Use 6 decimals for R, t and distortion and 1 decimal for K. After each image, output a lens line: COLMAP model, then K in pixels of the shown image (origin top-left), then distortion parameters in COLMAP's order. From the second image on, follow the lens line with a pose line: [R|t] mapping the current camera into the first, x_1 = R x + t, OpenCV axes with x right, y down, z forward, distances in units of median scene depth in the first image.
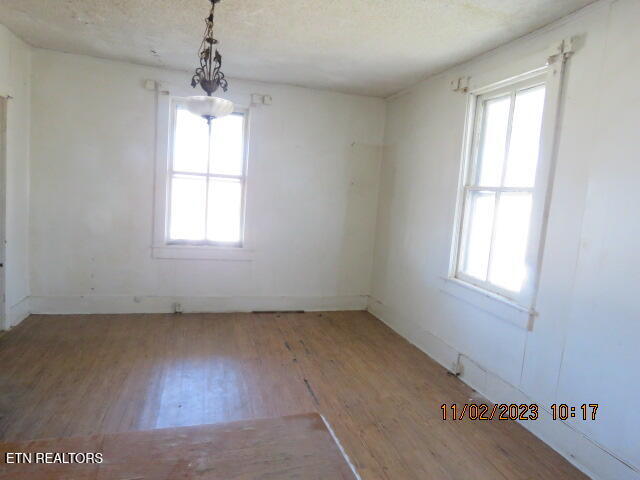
lens RADIAL K [[406.0, 0, 320.0], [0, 406.0, 240.0], [0, 0, 1]] dist [-0.014581, 0.004462]
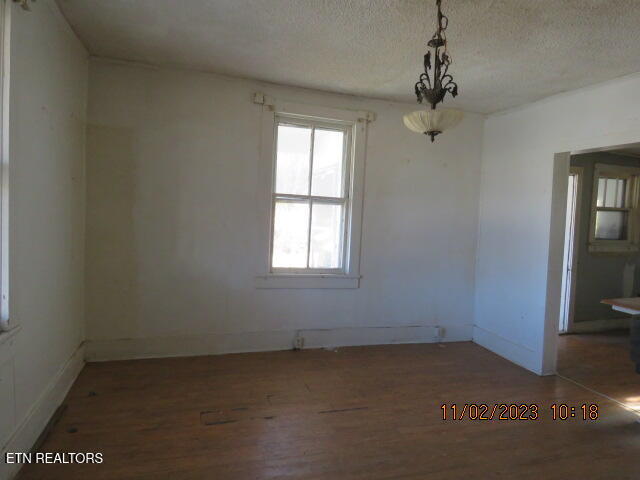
lens RADIAL K [[415.6, 0, 320.3], [0, 415.6, 232.0], [0, 0, 1]] dist [0.000604, 0.000962]
pose [[-0.021047, -0.131103, 0.991145, -0.675407], [0.054944, 0.989715, 0.132081, -0.138827], [-0.998268, 0.057237, -0.013628, 0.722207]]
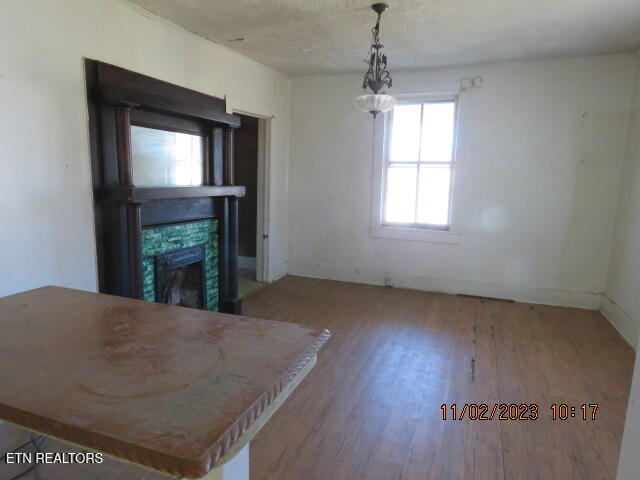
lens RADIAL K [[406.0, 0, 320.0], [0, 406.0, 240.0], [0, 0, 1]] dist [-0.014581, 0.004462]
pose [[0.793913, 0.042211, -0.606565, 0.188896], [-0.028957, 0.999080, 0.031625, 0.020122], [0.607342, -0.007544, 0.794405, -0.020527]]
